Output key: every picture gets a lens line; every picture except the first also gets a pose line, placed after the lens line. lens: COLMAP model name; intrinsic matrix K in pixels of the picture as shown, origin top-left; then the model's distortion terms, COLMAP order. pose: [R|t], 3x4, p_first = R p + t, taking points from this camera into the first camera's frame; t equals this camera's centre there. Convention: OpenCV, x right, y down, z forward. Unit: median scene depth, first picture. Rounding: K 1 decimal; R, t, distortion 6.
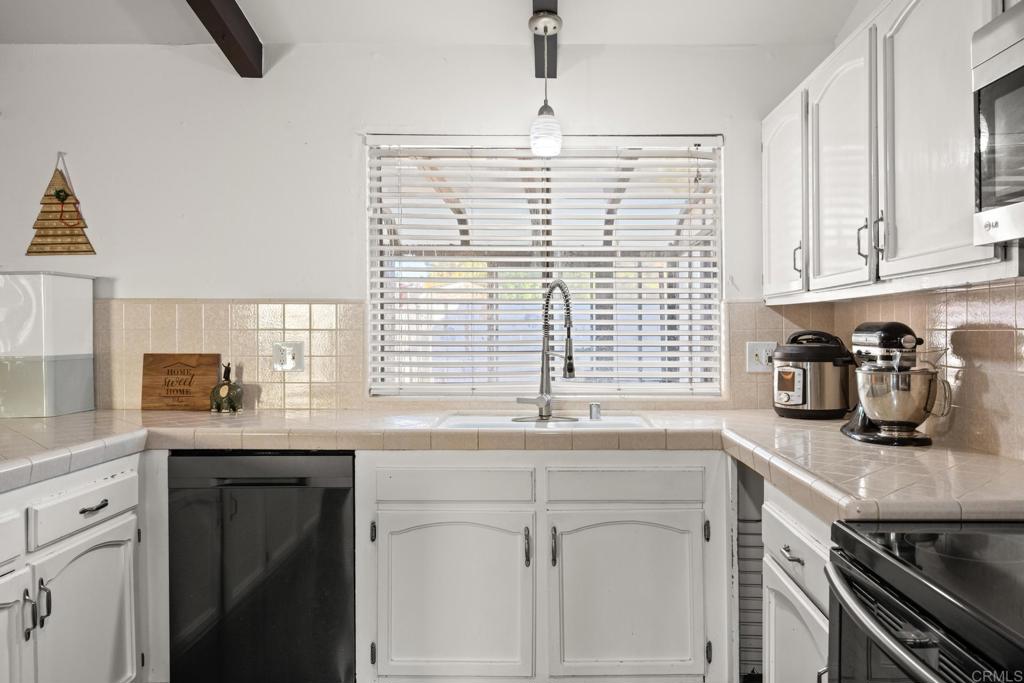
lens RADIAL K [[735.5, 0, 555.2], [0, 735.5, 334.0], [0, 0, 1]] dist [-0.001897, 0.003701]
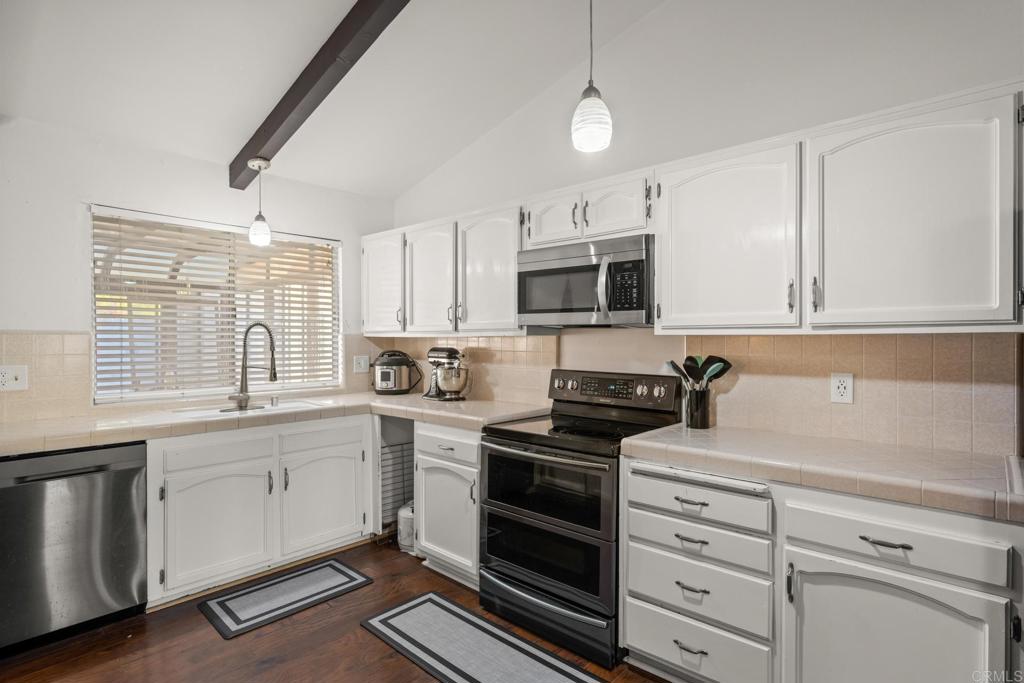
lens RADIAL K [[520.6, 0, 512.3], [0, 520.6, 343.9], [0, 0, 1]] dist [0.000966, 0.000709]
pose [[0.682353, -0.007814, 0.730981, -0.469572], [0.004916, 0.999969, 0.006101, -0.028760], [-0.731007, -0.000570, 0.682370, -0.194056]]
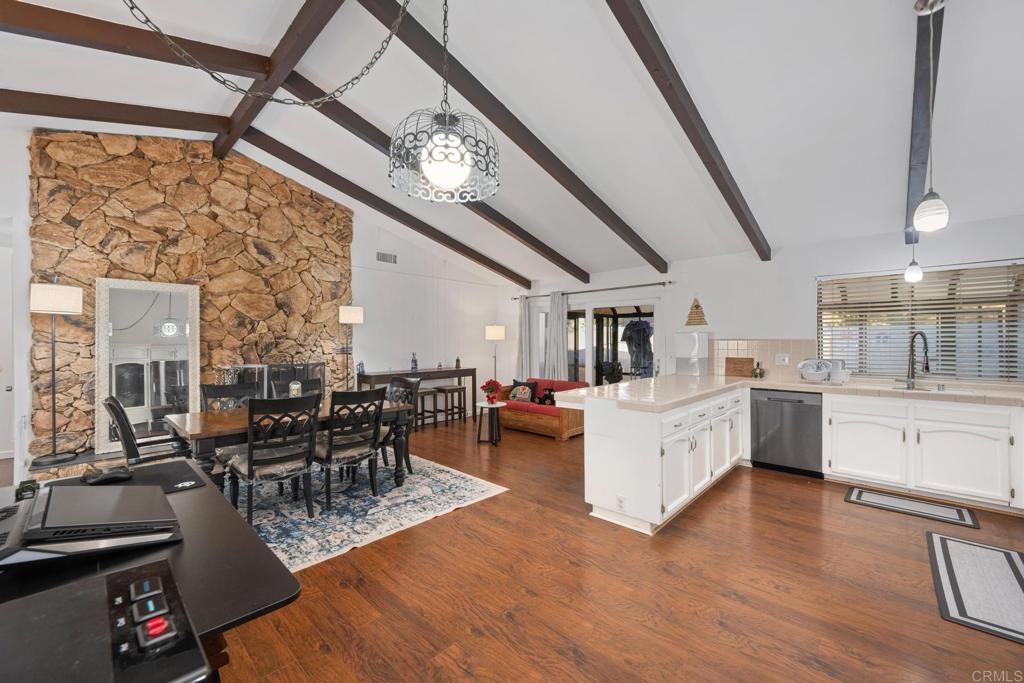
lens RADIAL K [[405.2, 0, 513.6], [0, 405.2, 343.8], [0, 0, 1]] dist [0.000533, 0.000154]
pose [[0.727575, 0.003583, -0.686018, -0.053514], [-0.002370, 0.999994, 0.002709, -0.034027], [0.686024, -0.000346, 0.727579, -0.903411]]
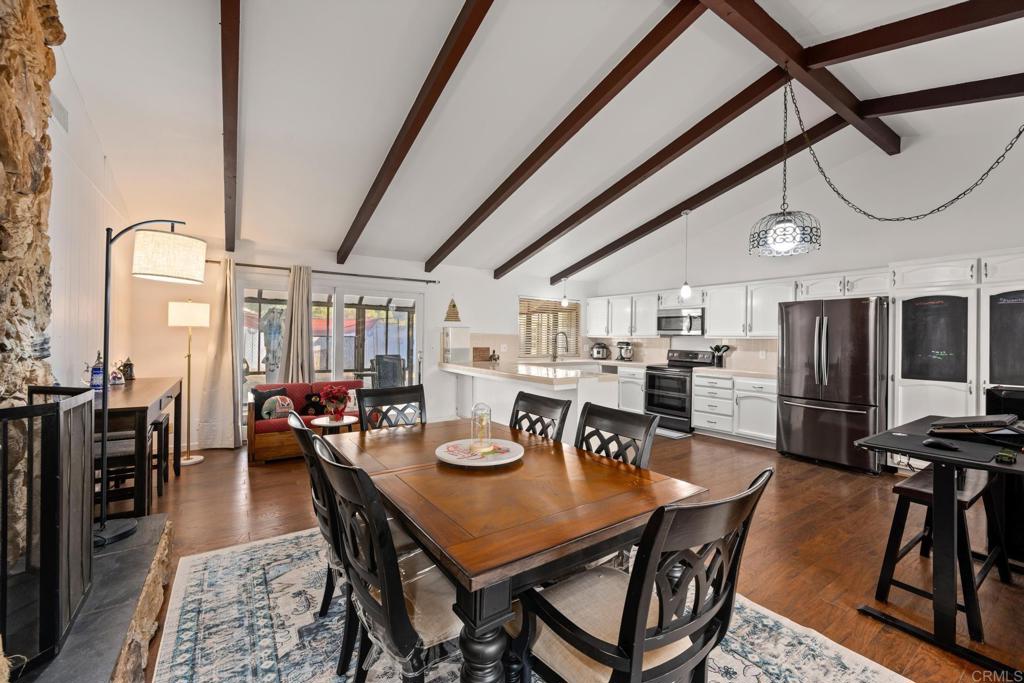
lens RADIAL K [[405.2, 0, 513.2], [0, 405.2, 339.2], [0, 0, 1]] dist [0.000533, 0.000154]
pose [[0.829366, 0.009761, 0.558620, -1.767336], [-0.010477, 0.999943, -0.001916, -0.016671], [-0.558608, -0.004264, 0.829421, -1.021379]]
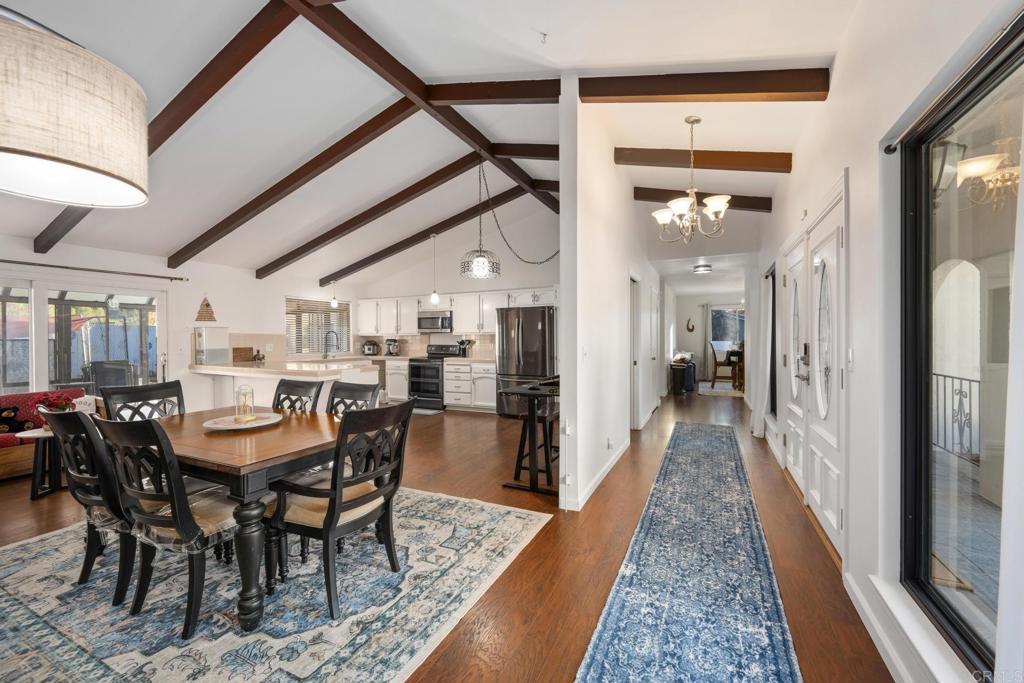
lens RADIAL K [[405.2, 0, 511.7], [0, 405.2, 342.9], [0, 0, 1]] dist [0.000533, 0.000154]
pose [[0.452769, -0.014126, 0.891516, -1.987595], [0.010693, 0.999889, 0.010412, -0.005253], [-0.891564, 0.004819, 0.452870, -1.408148]]
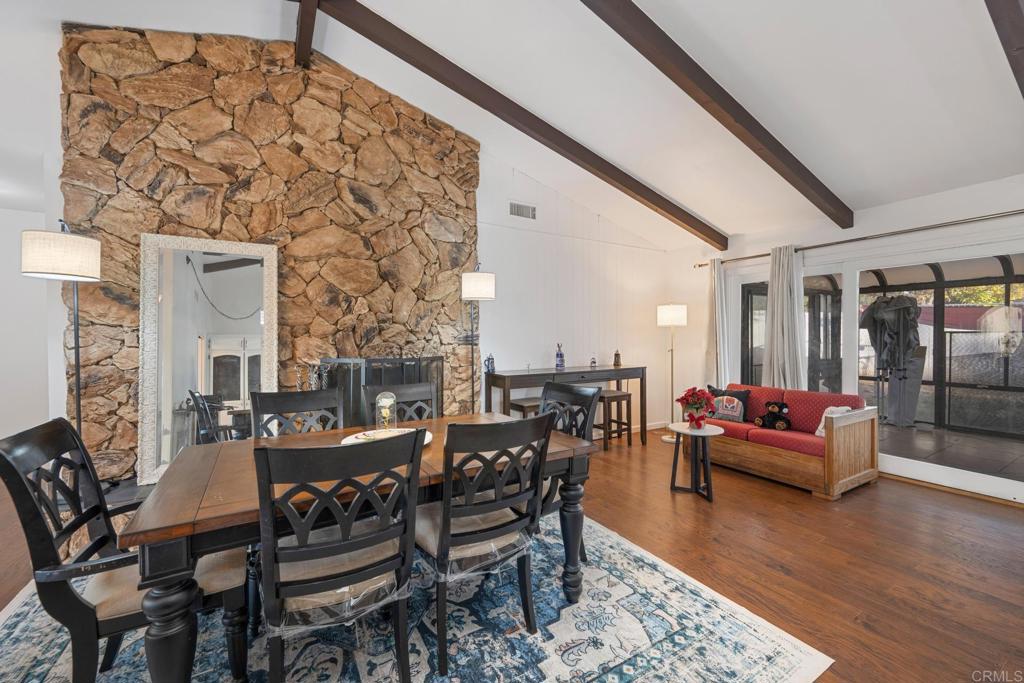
lens RADIAL K [[405.2, 0, 515.9], [0, 405.2, 344.2], [0, 0, 1]] dist [0.000533, 0.000154]
pose [[0.515523, 0.015090, -0.856743, -0.752485], [0.000212, 0.999843, 0.017737, -0.002554], [0.856876, -0.009326, 0.515439, -0.601762]]
